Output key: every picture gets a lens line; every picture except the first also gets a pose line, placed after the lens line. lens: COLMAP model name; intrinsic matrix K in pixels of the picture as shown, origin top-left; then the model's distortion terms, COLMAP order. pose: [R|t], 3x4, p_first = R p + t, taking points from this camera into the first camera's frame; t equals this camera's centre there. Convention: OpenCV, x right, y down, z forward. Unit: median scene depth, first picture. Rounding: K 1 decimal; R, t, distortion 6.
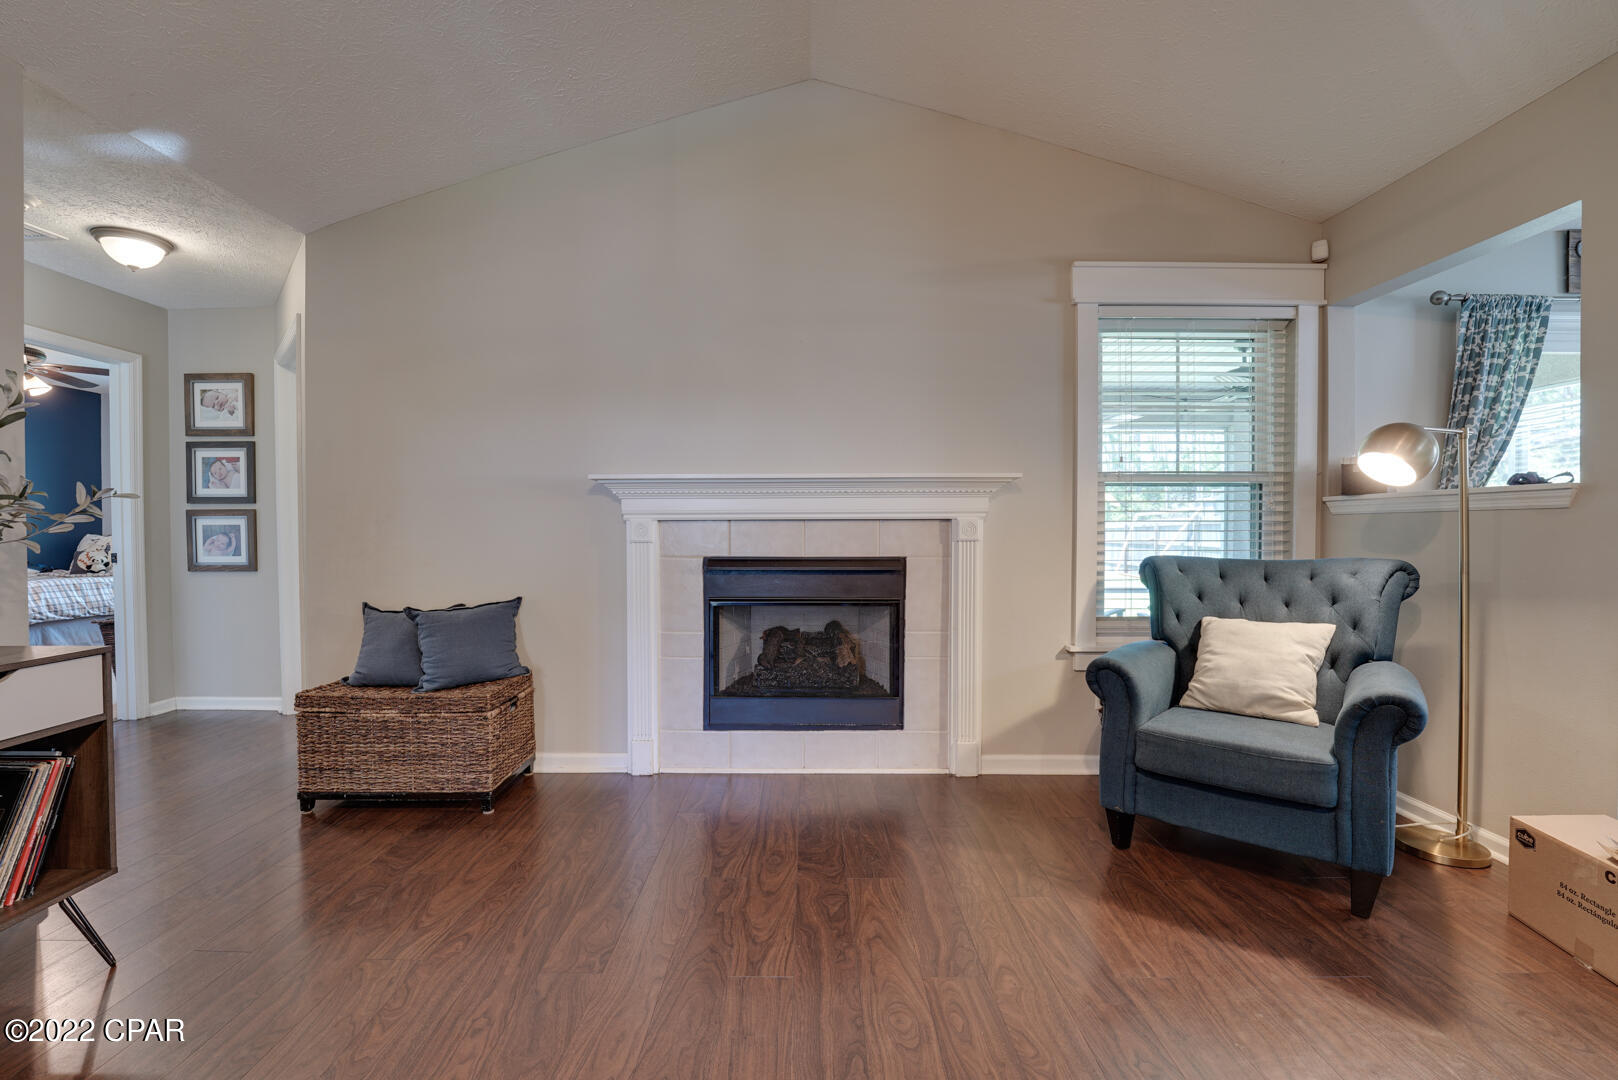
lens RADIAL K [[665.3, 0, 808.1], [0, 665.3, 537.6], [0, 0, 1]] dist [-0.022385, 0.000164]
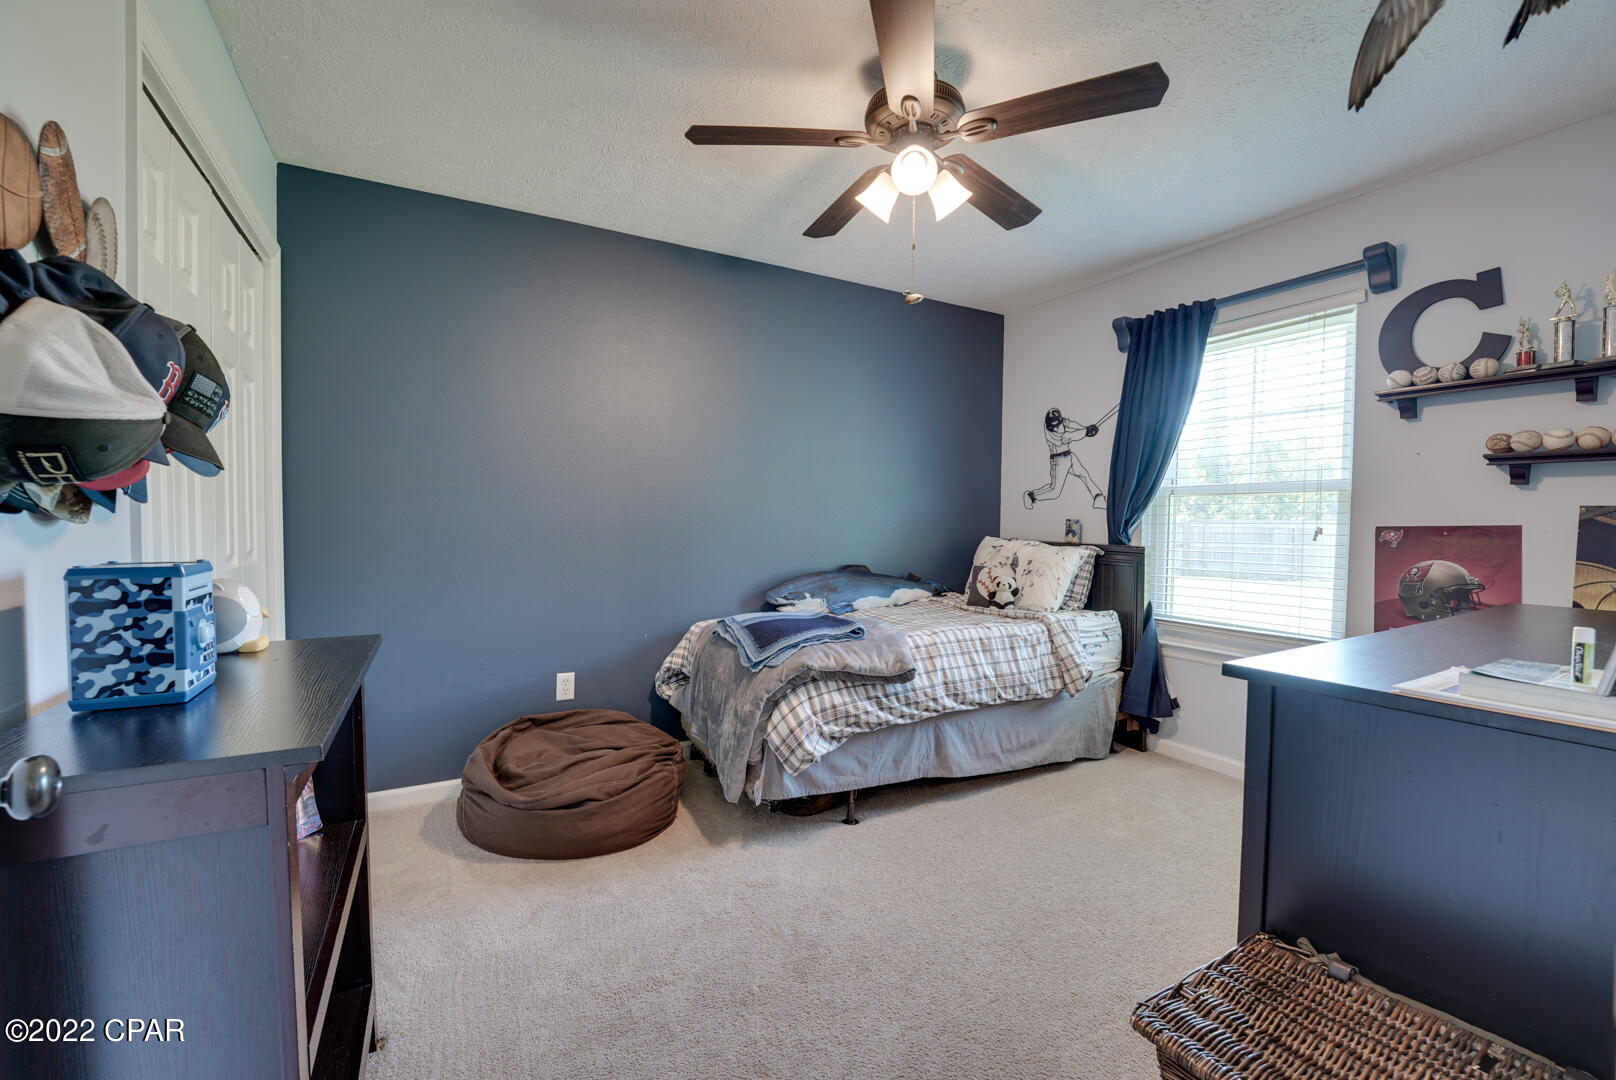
lens RADIAL K [[664.5, 0, 806.5], [0, 664.5, 539.1], [0, 0, 1]] dist [-0.022385, 0.000164]
pose [[0.502150, 0.035325, -0.864059, -0.736490], [-0.021250, 0.999368, 0.028507, -0.019162], [0.864519, 0.004046, 0.502584, 0.601419]]
